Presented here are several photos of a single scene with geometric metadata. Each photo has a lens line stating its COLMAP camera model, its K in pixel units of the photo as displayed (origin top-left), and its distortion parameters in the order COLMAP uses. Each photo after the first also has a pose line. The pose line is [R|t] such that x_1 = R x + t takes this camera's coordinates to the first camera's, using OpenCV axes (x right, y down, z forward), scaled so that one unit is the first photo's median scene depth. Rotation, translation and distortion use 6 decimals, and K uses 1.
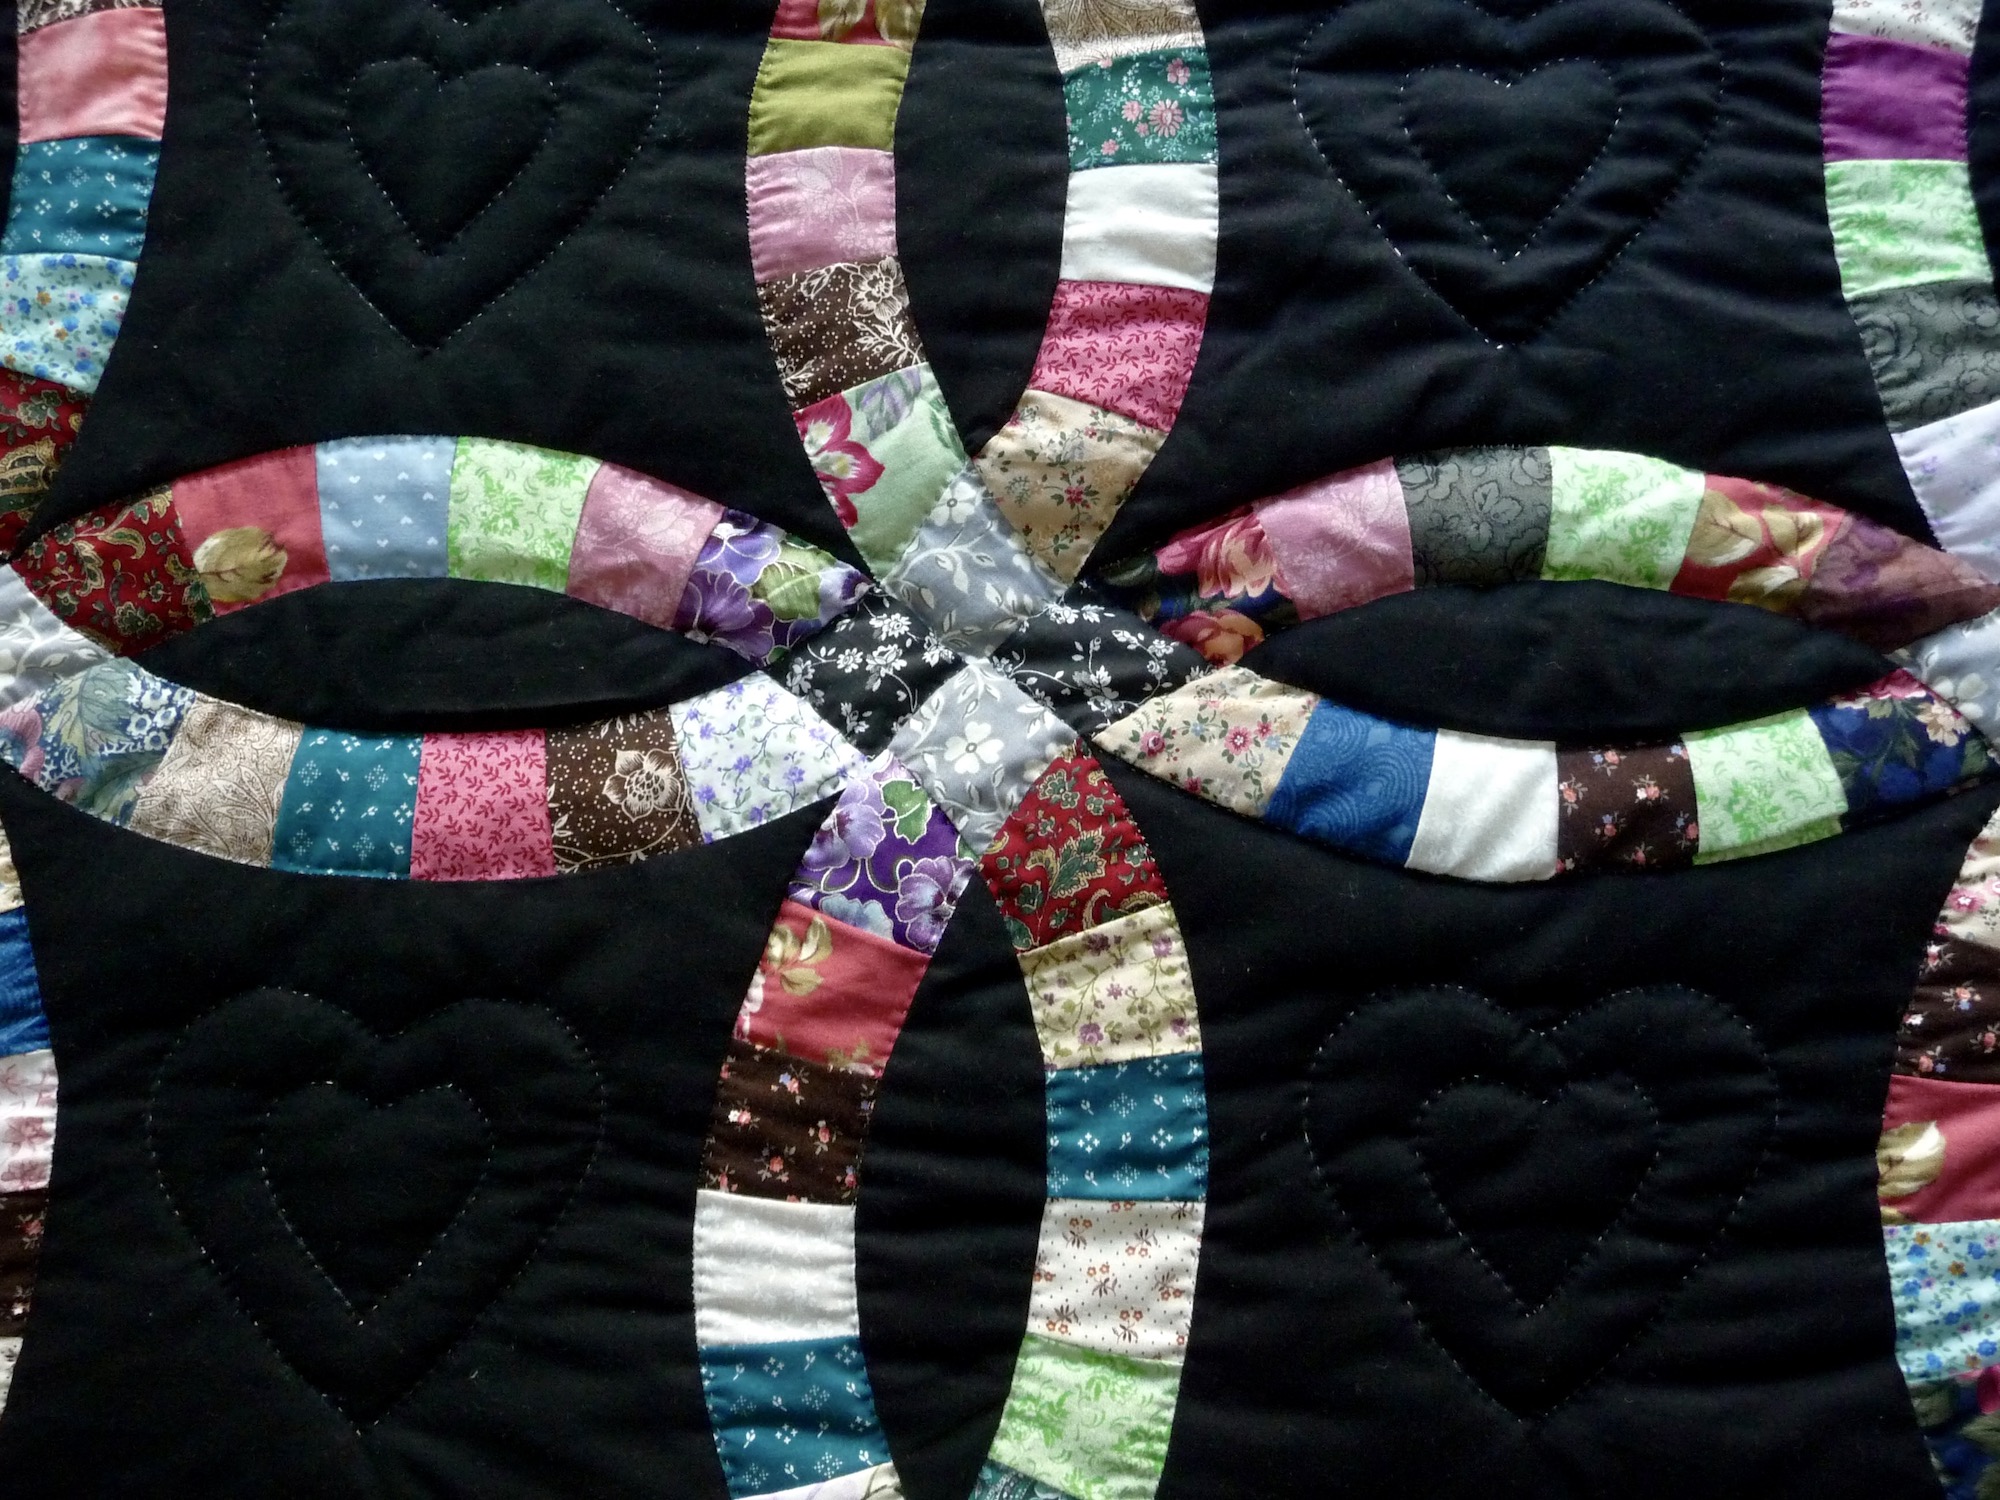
lens RADIAL K [[1644.6, 0, 1000.0], [0, 1644.6, 750.0], [0, 0, 1]] dist [-0.040697, 0.018781]
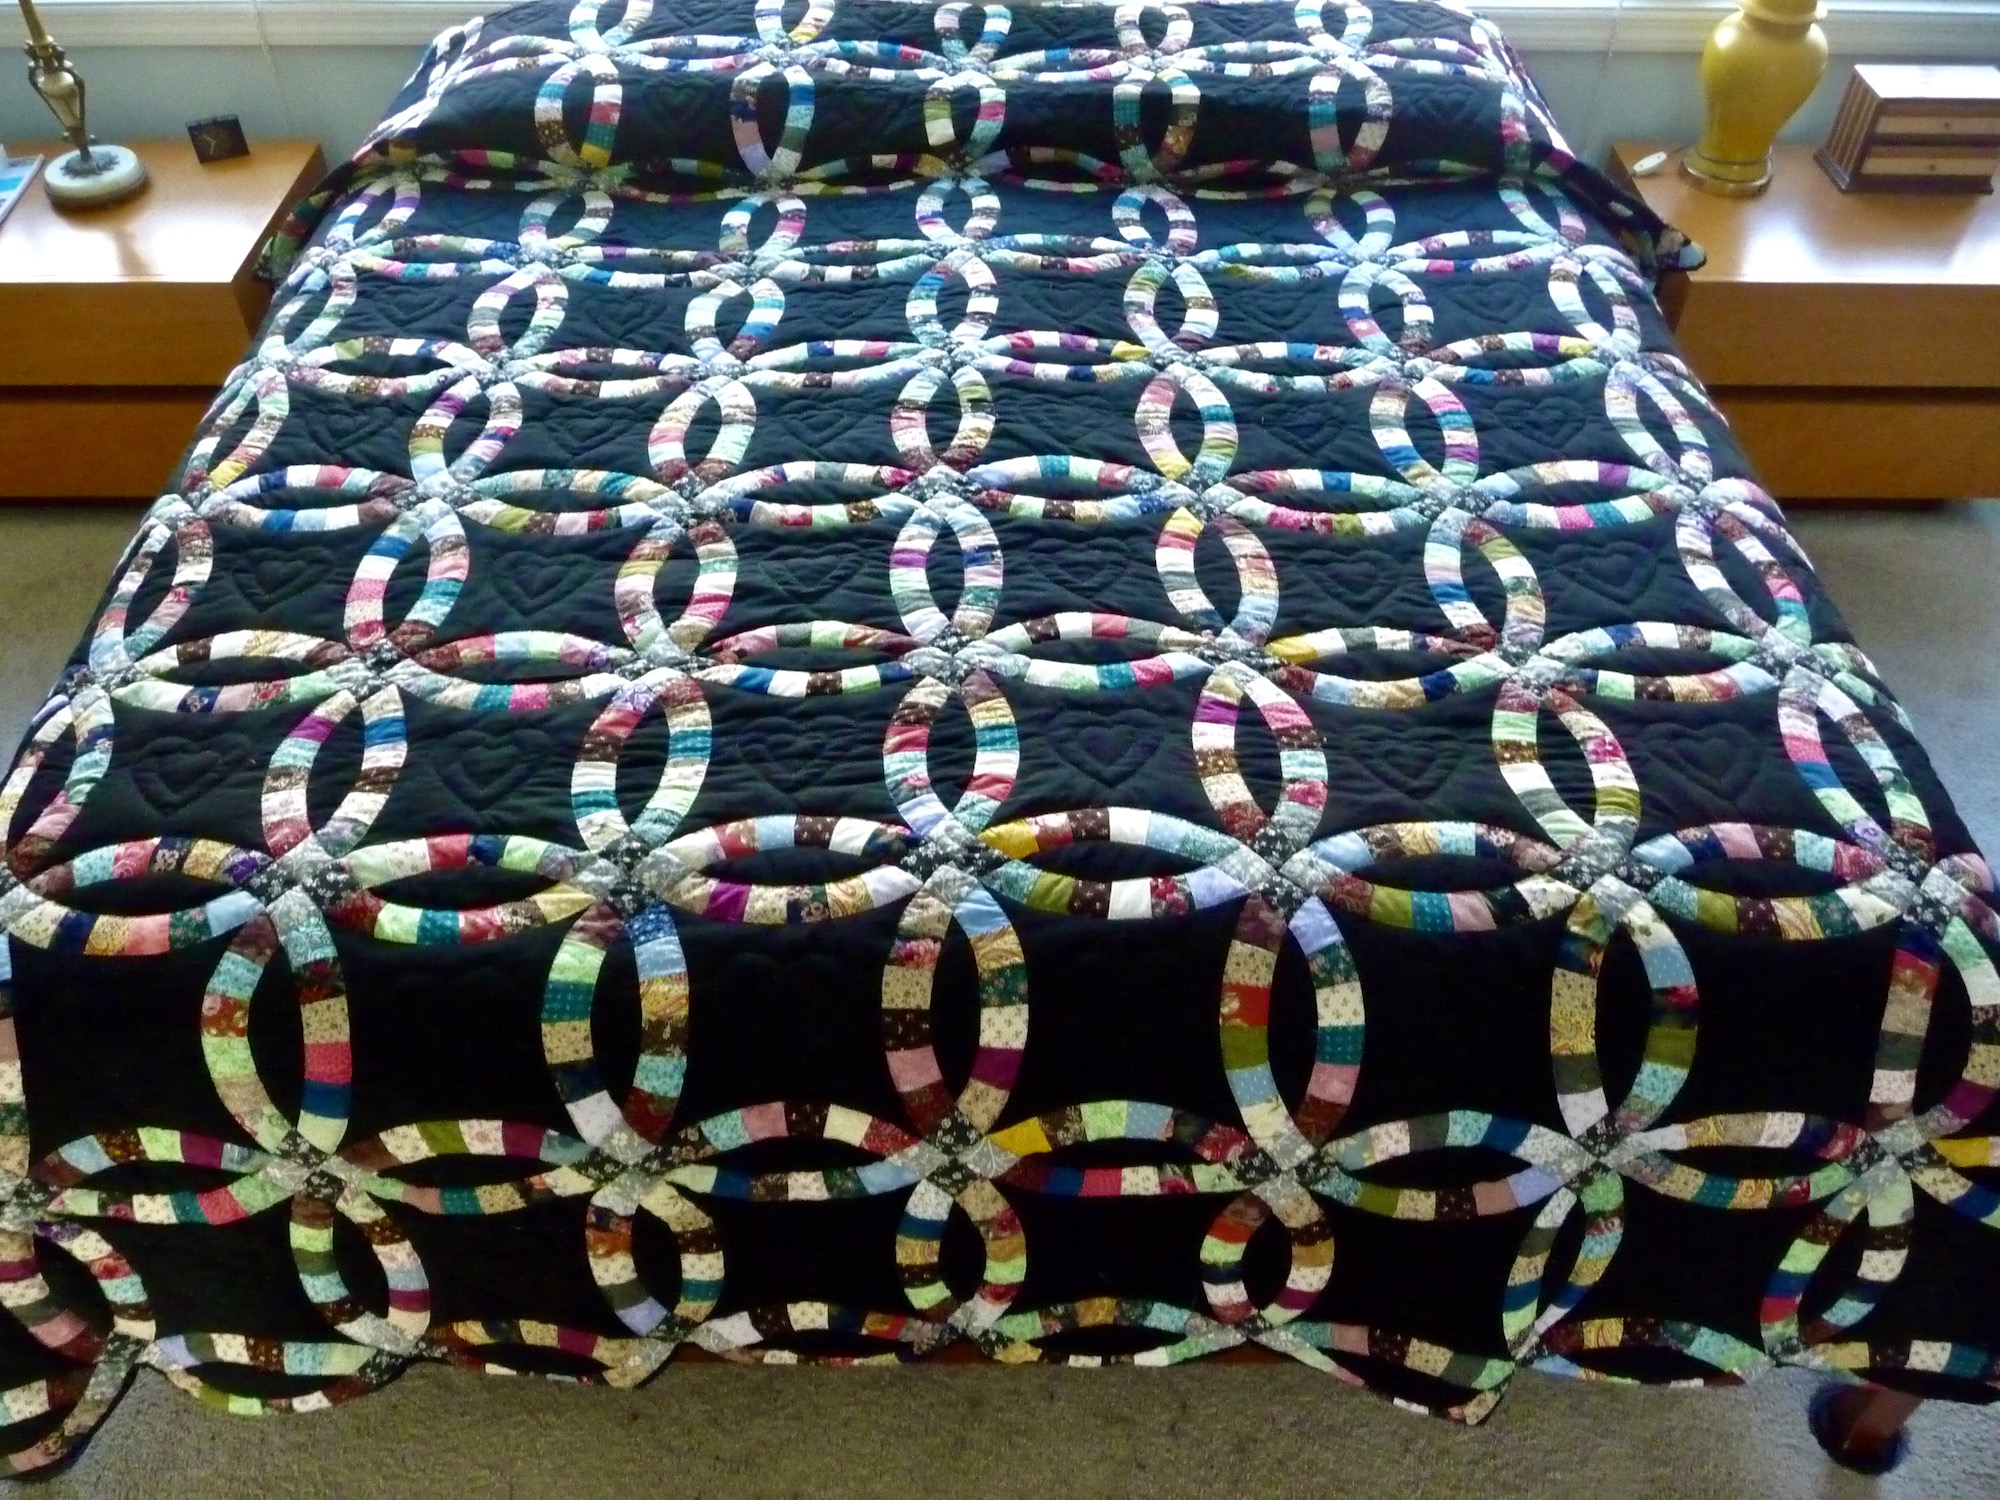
lens RADIAL K [[1644.6, 0, 1000.0], [0, 1644.6, 750.0], [0, 0, 1]] dist [-0.040697, 0.018781]
pose [[0.998894, -0.022638, 0.041205, 0.599715], [0.042955, 0.795677, -0.604196, 2.416581], [-0.019108, 0.605298, 0.795769, -1.927400]]
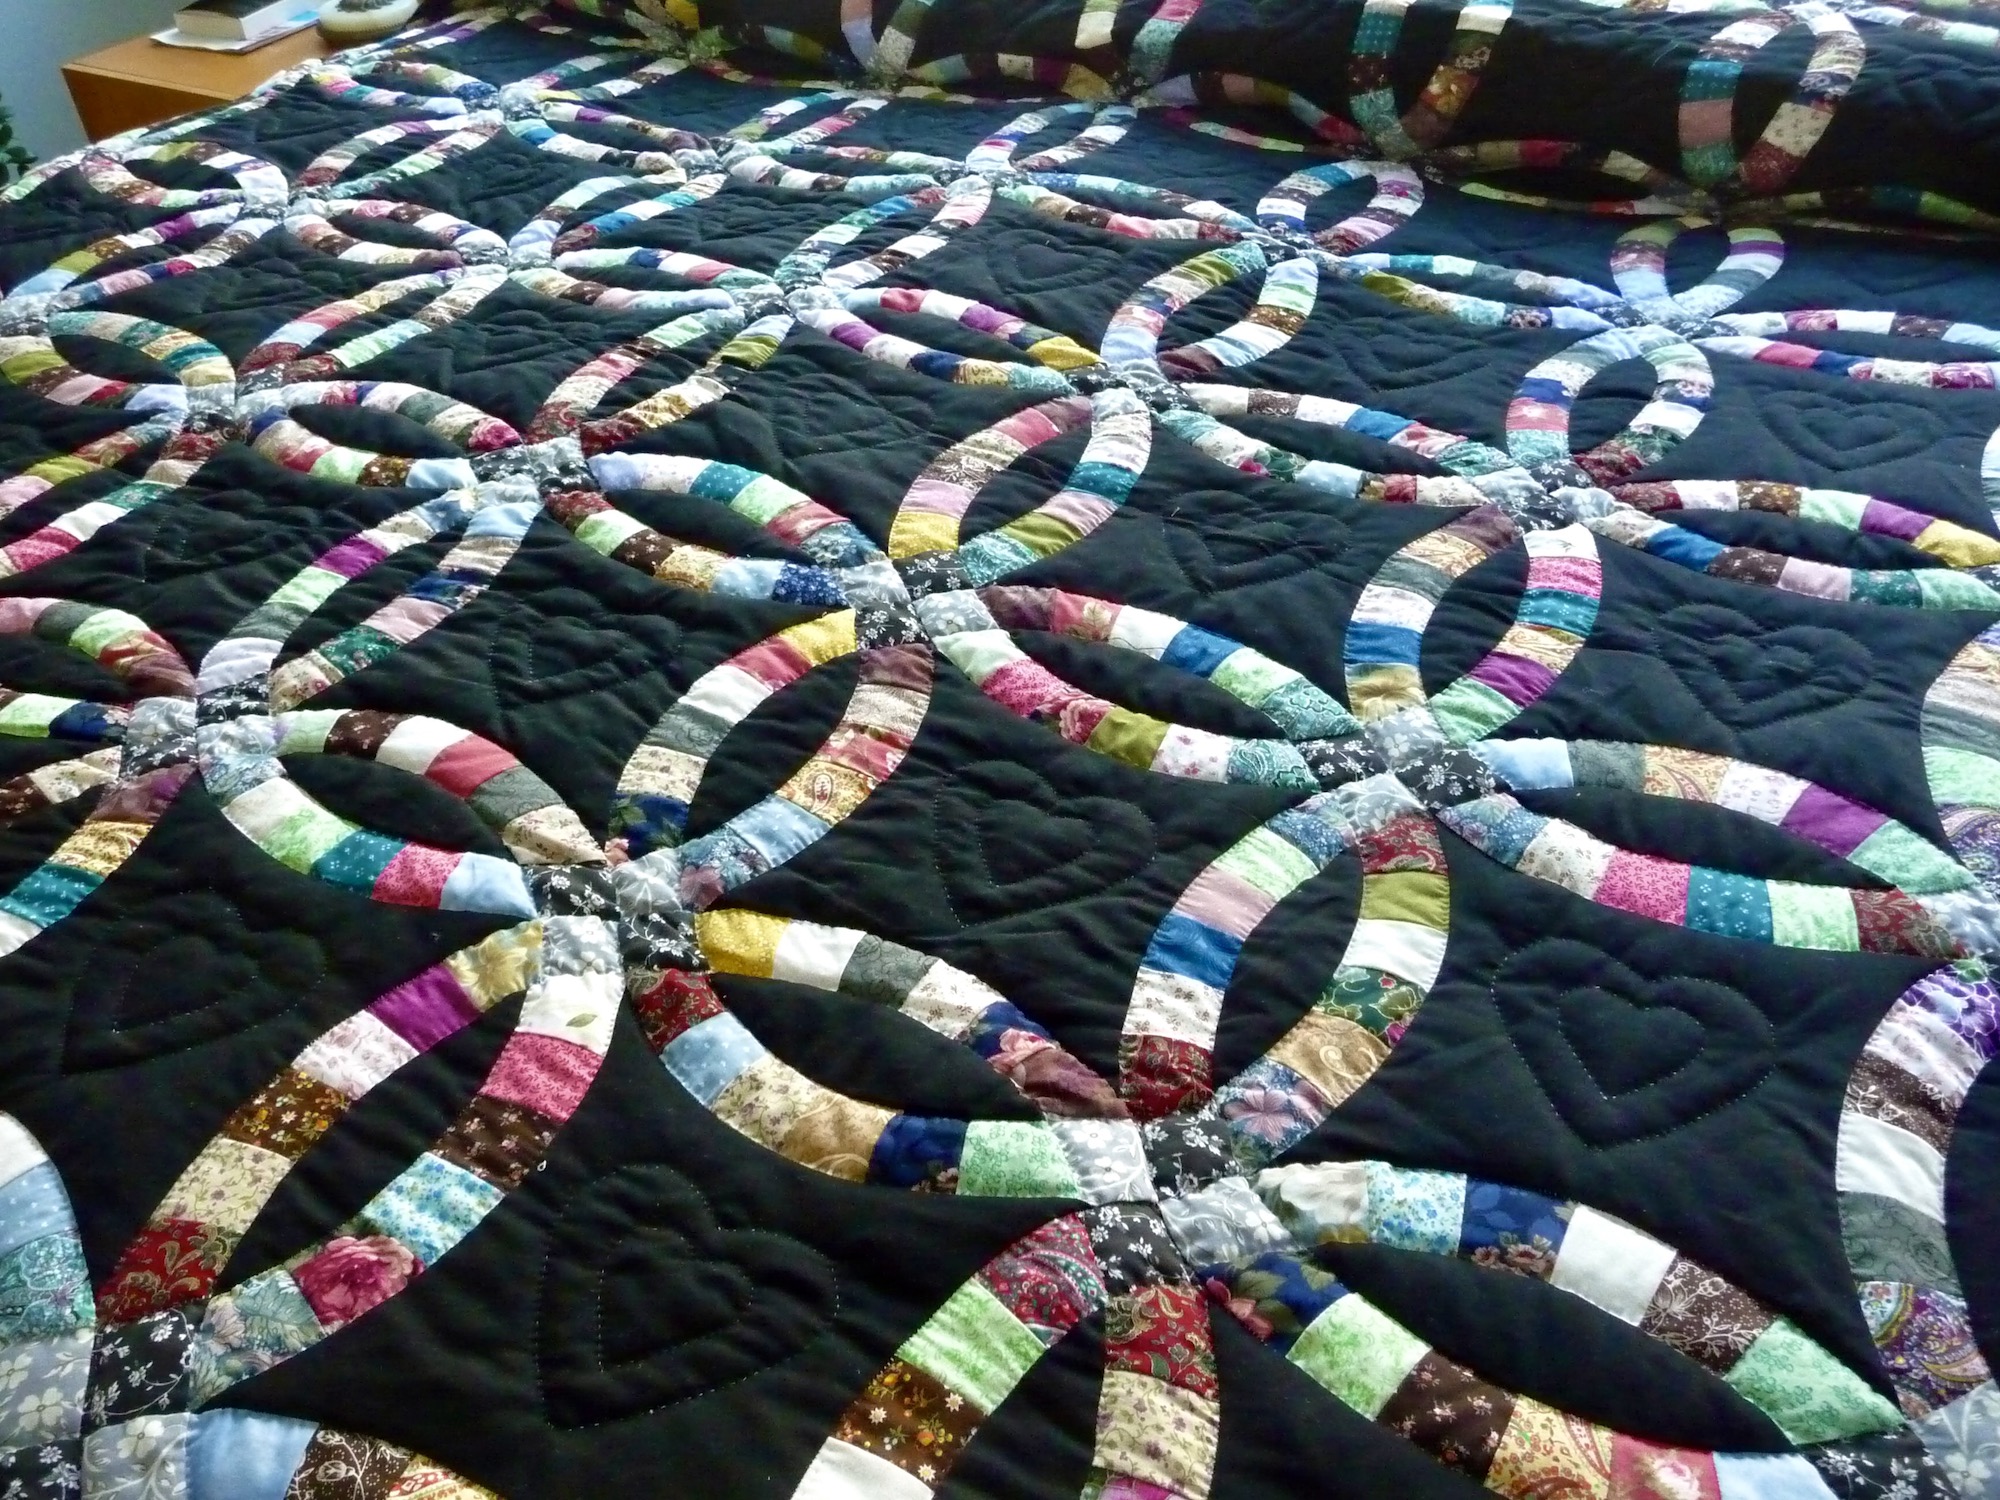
lens RADIAL K [[1644.6, 0, 1000.0], [0, 1644.6, 750.0], [0, 0, 1]] dist [-0.040697, 0.018781]
pose [[0.880730, 0.282014, -0.380504, 2.273255], [-0.463617, 0.677587, -0.570907, 0.644931], [0.096822, 0.679223, 0.727518, -0.364208]]
